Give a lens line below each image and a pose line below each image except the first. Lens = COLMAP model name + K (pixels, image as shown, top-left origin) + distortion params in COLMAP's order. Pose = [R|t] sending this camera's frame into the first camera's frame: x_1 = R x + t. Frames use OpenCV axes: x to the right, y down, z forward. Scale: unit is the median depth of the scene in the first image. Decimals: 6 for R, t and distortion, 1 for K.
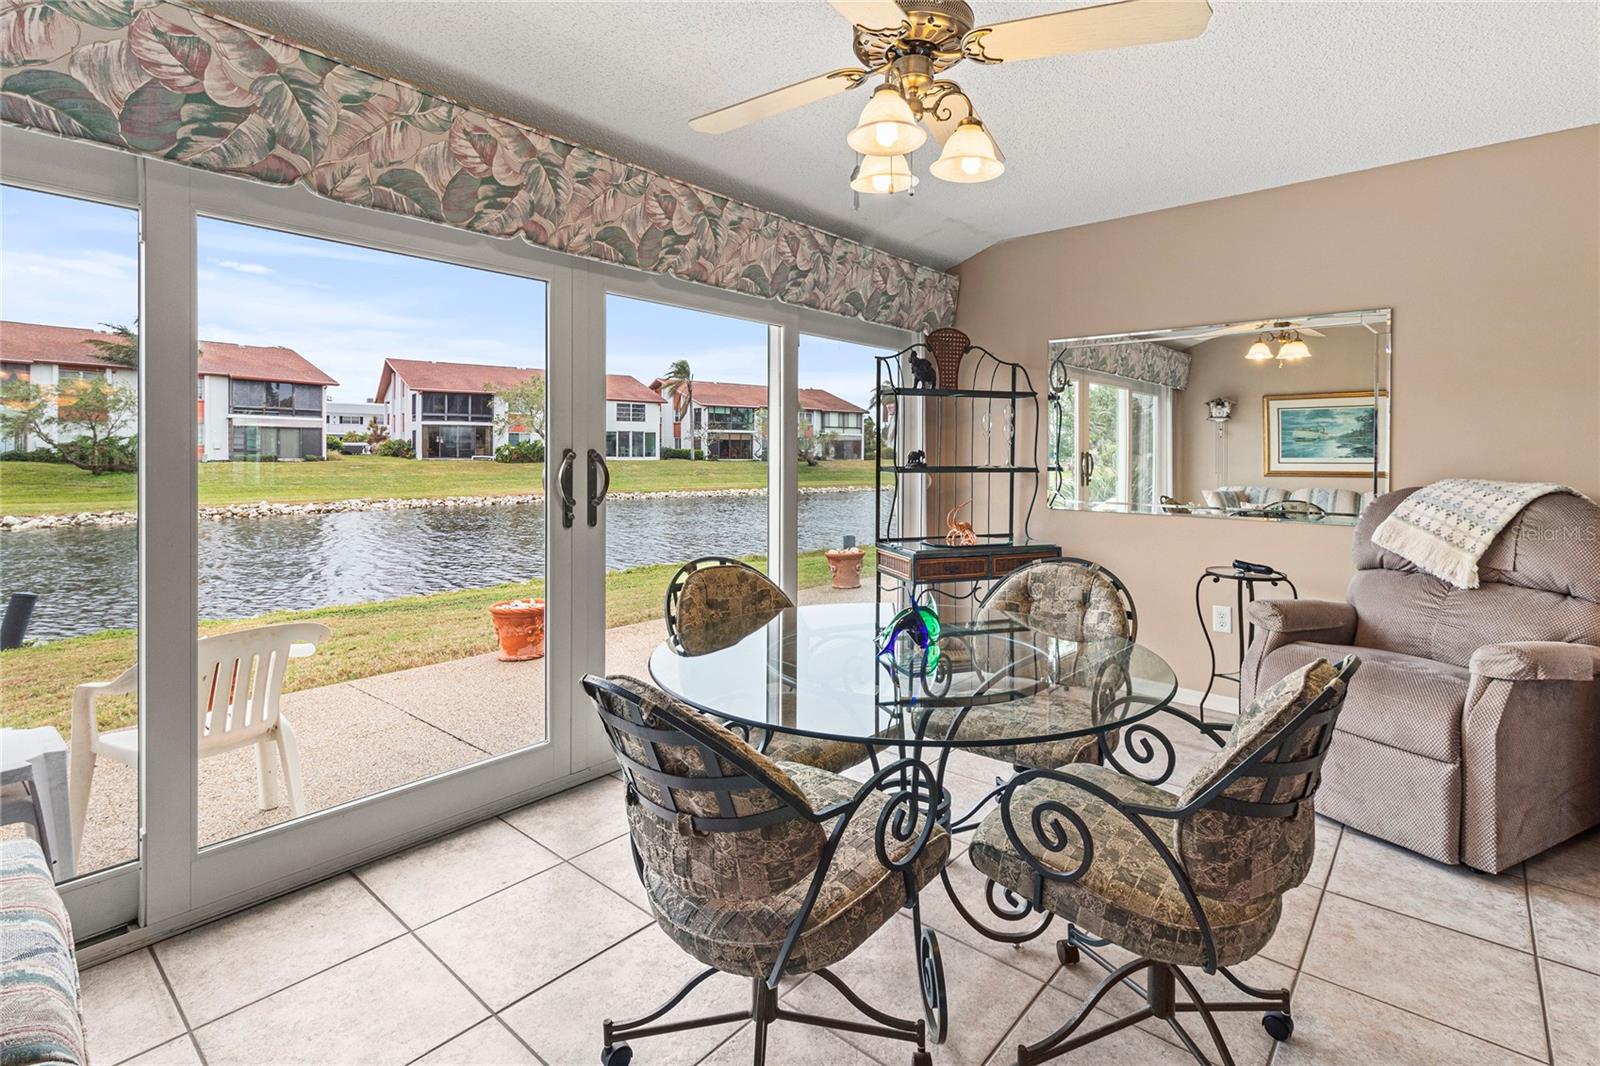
lens RADIAL K [[750.5, 0, 831.2], [0, 750.5, 458.3], [0, 0, 1]] dist [-0.000614, 0.000981]
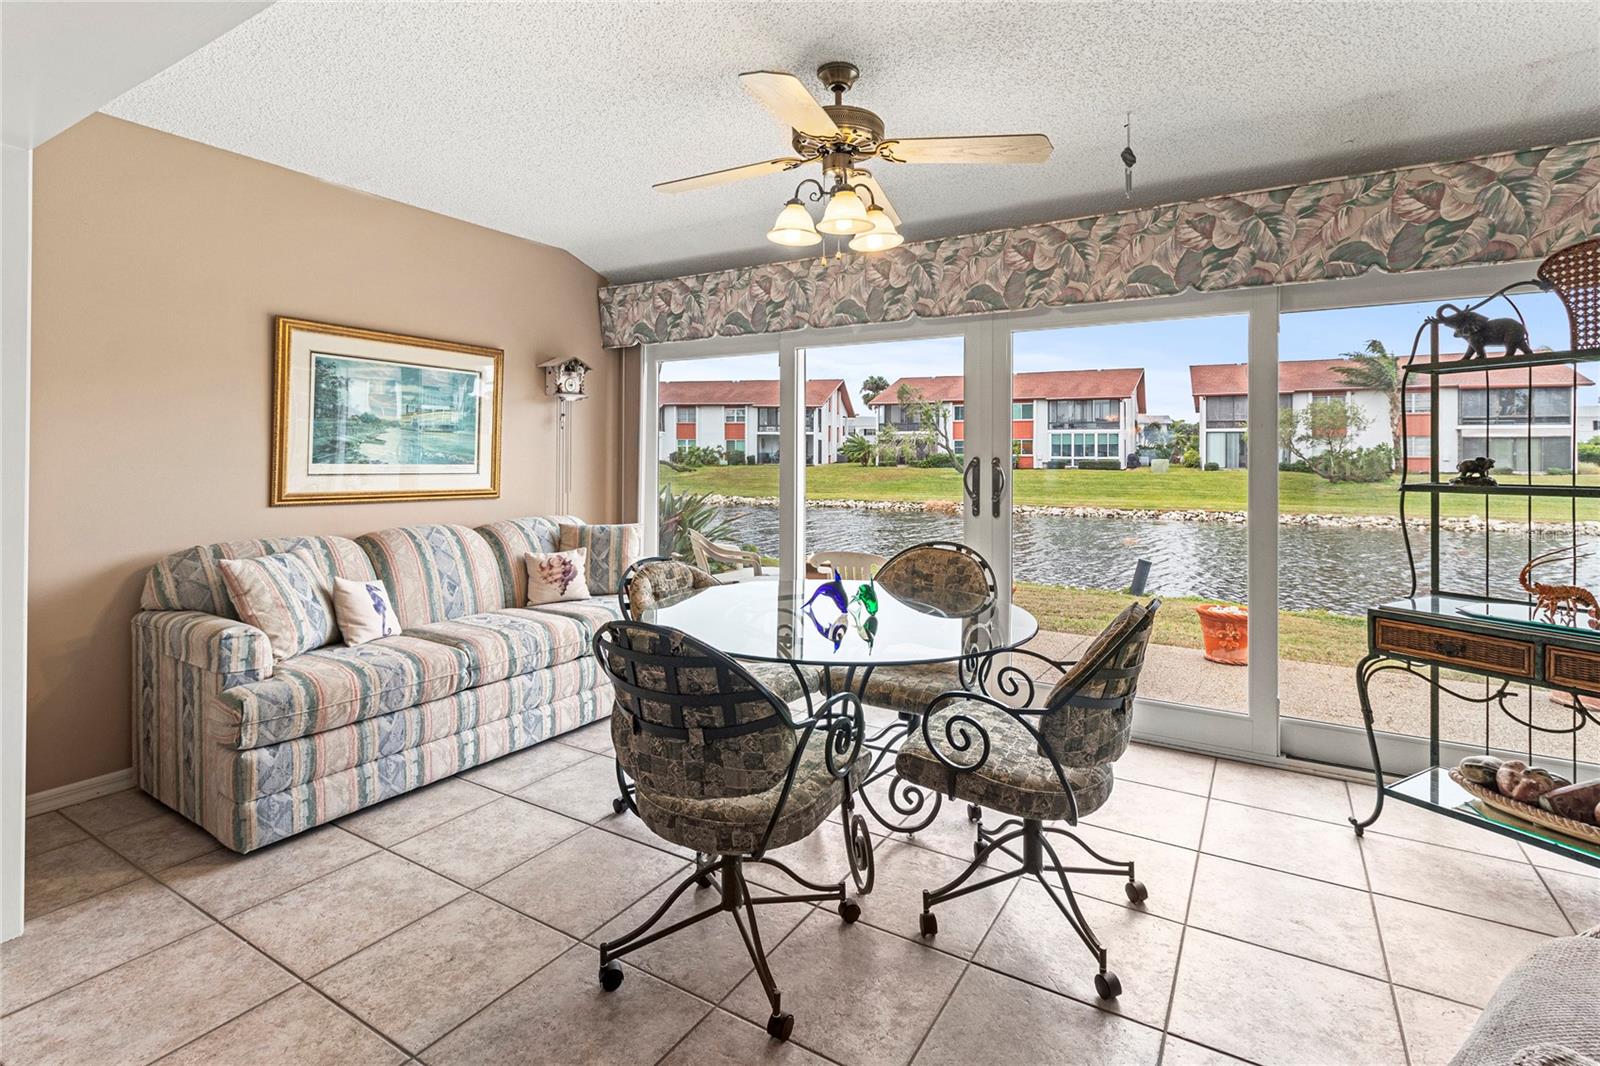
lens RADIAL K [[739.7, 0, 816.2], [0, 739.7, 455.8], [0, 0, 1]] dist [0.000378, 0.000409]
pose [[0.171506, -0.007069, -0.985158, 0.612292], [-0.012421, 0.999879, -0.009338, 0.000835], [0.985105, 0.013838, 0.171398, 0.337745]]
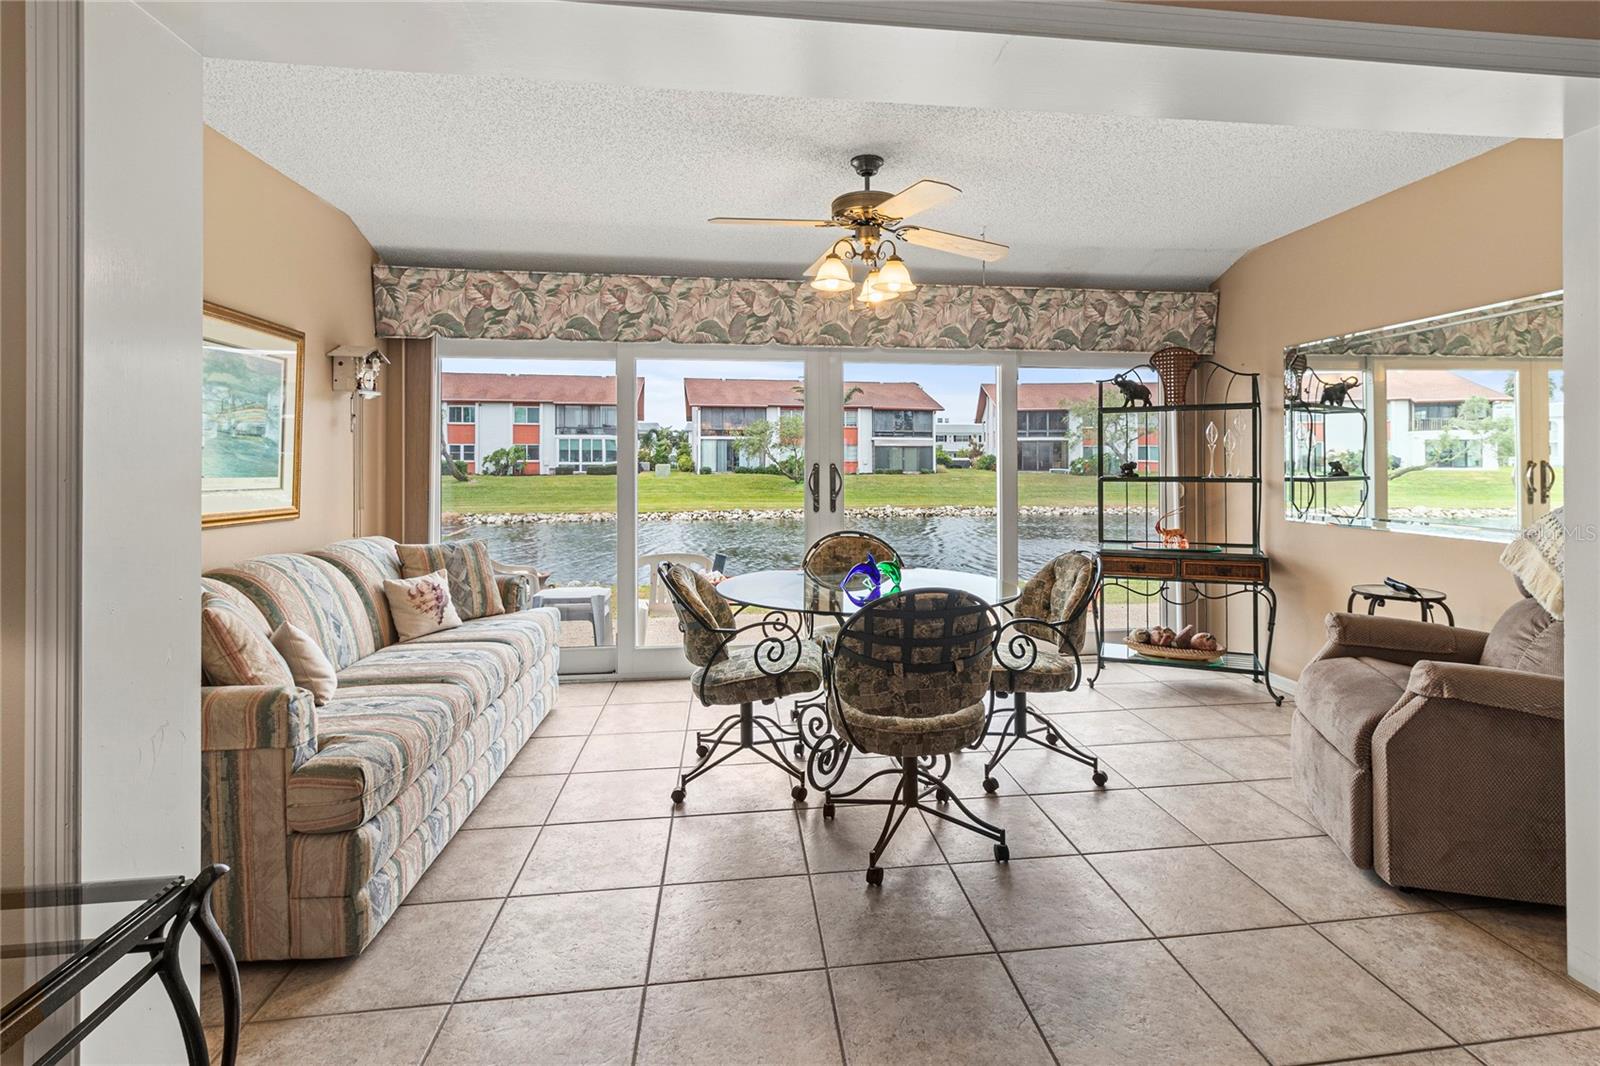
lens RADIAL K [[750.5, 0, 831.2], [0, 750.5, 458.3], [0, 0, 1]] dist [-0.000614, 0.000981]
pose [[0.741287, -0.012399, -0.671073, 0.519091], [0.000955, 0.999848, -0.017418, 0.003537], [0.671187, 0.012271, 0.741186, -0.122054]]
